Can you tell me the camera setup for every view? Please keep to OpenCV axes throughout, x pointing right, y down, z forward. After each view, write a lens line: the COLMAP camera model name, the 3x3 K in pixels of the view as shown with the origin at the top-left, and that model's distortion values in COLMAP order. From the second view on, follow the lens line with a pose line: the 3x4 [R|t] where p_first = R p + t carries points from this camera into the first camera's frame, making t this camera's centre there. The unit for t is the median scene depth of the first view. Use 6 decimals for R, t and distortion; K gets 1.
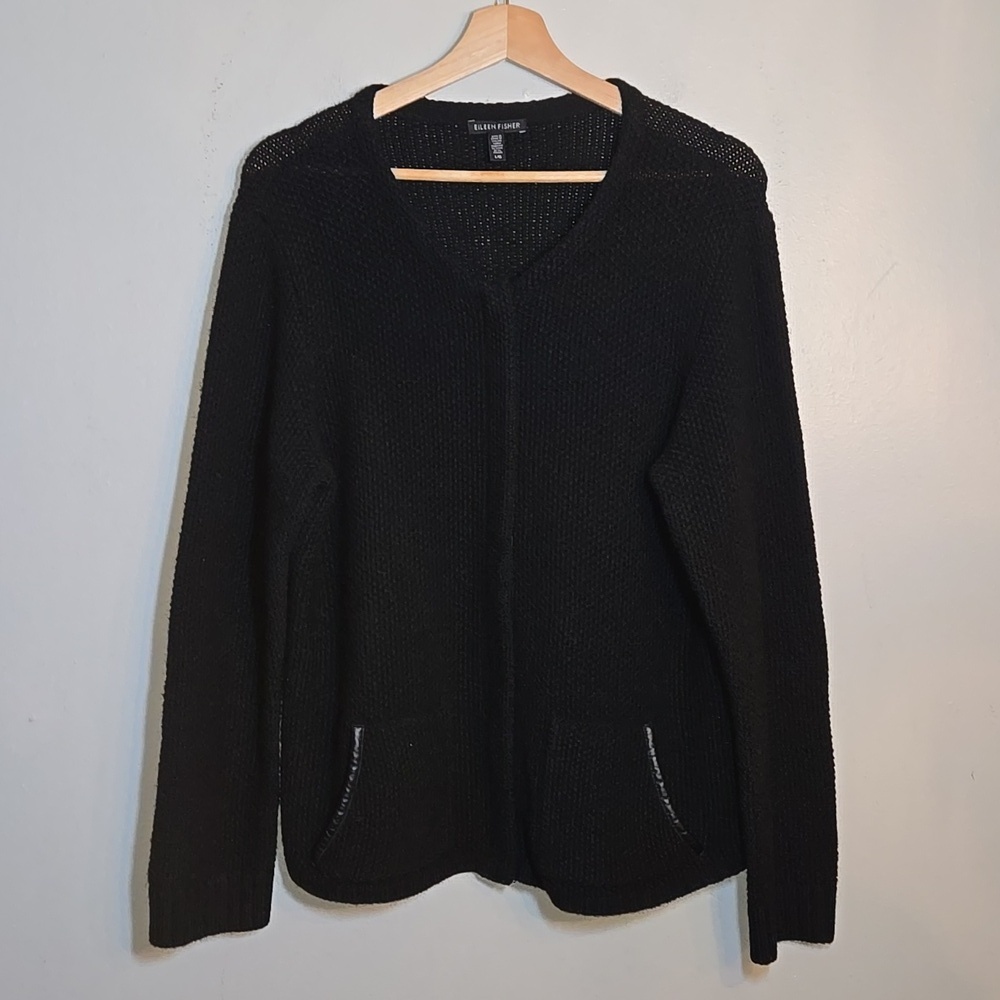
lens RADIAL K [[1499.8, 0, 498.6], [0, 1499.8, 490.9], [0, 0, 1]] dist [0.080690, 0.000000]
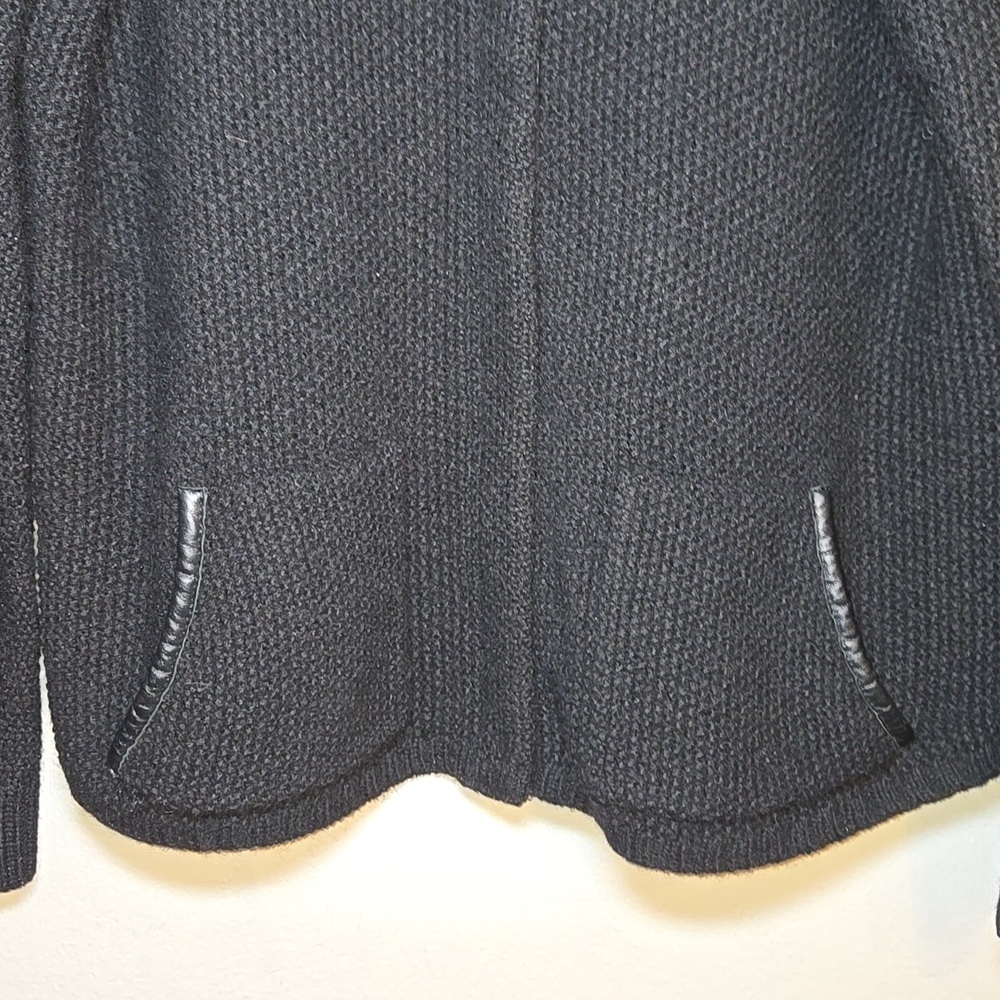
lens RADIAL K [[1499.8, 0, 501.8], [0, 1499.8, 497.4], [0, 0, 1]] dist [0.080690, 0.000000]
pose [[0.999596, 0.003262, 0.028247, -0.013444], [-0.007922, 0.986014, 0.166475, 0.082806], [-0.027309, -0.166631, 0.985641, 0.550840]]
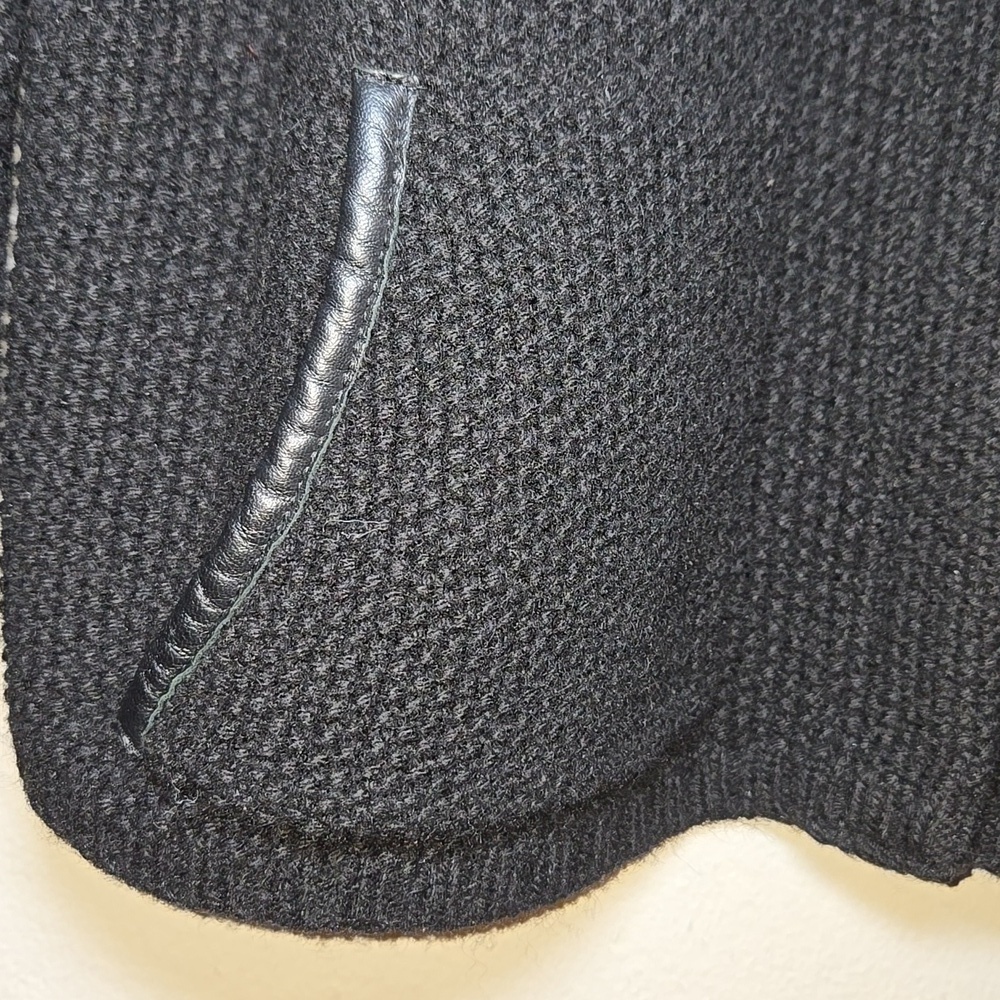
lens RADIAL K [[1499.8, 0, 492.1], [0, 1499.8, 494.5], [0, 0, 1]] dist [0.080690, 0.000000]
pose [[0.994969, 0.072353, 0.069298, -0.089232], [-0.073699, 0.997135, 0.017054, 0.207957], [-0.067866, -0.022075, 0.997450, 0.793580]]
